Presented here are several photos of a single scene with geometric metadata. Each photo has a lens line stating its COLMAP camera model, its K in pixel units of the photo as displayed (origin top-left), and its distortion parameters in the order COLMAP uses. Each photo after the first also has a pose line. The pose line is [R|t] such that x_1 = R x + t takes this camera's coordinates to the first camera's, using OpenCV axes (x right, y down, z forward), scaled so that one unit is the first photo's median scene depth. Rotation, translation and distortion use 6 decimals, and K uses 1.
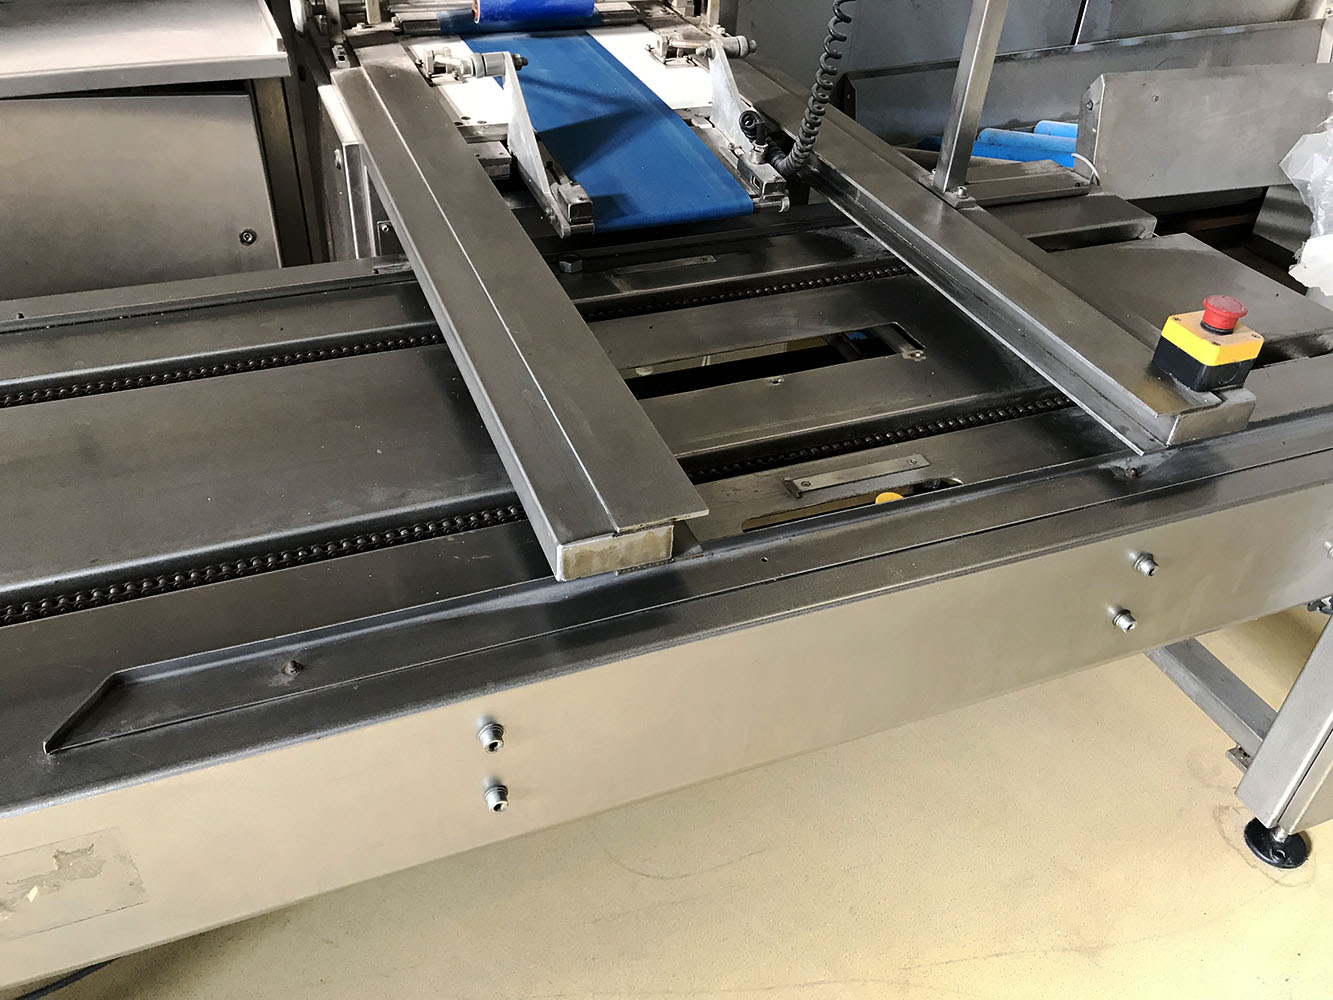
lens RADIAL K [[1105.2, 0, 666.5], [0, 1105.2, 500.0], [0, 0, 1]] dist [0.023405, -0.008421]
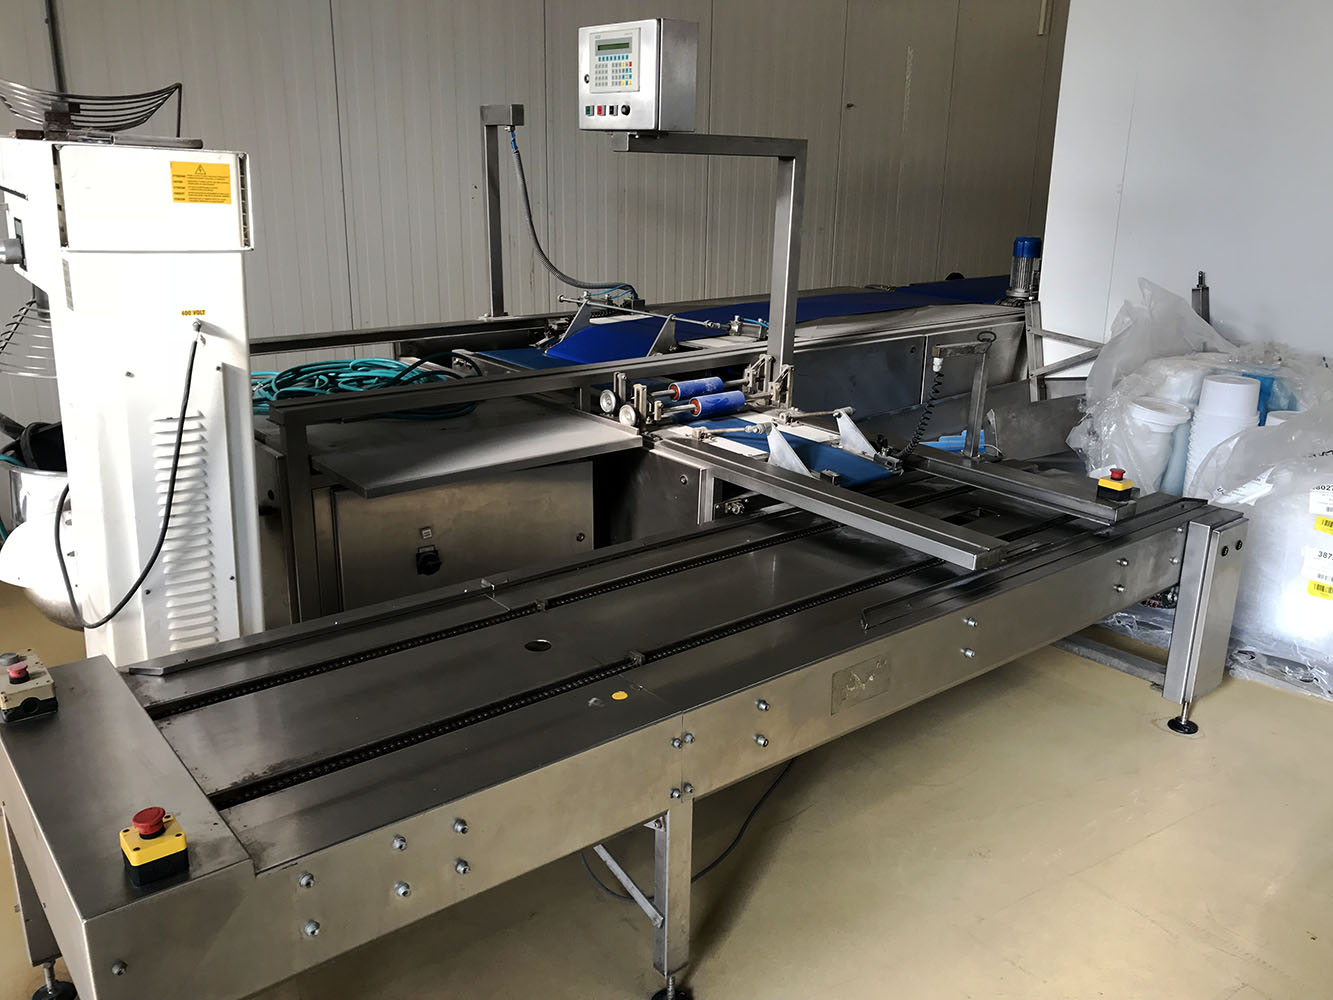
lens RADIAL K [[1105.2, 0, 666.5], [0, 1105.2, 500.0], [0, 0, 1]] dist [0.023405, -0.008421]
pose [[0.954830, -0.109332, 0.276307, -0.951315], [0.196076, 0.930503, -0.309383, 0.373749], [-0.223279, 0.349585, 0.909910, -0.880860]]
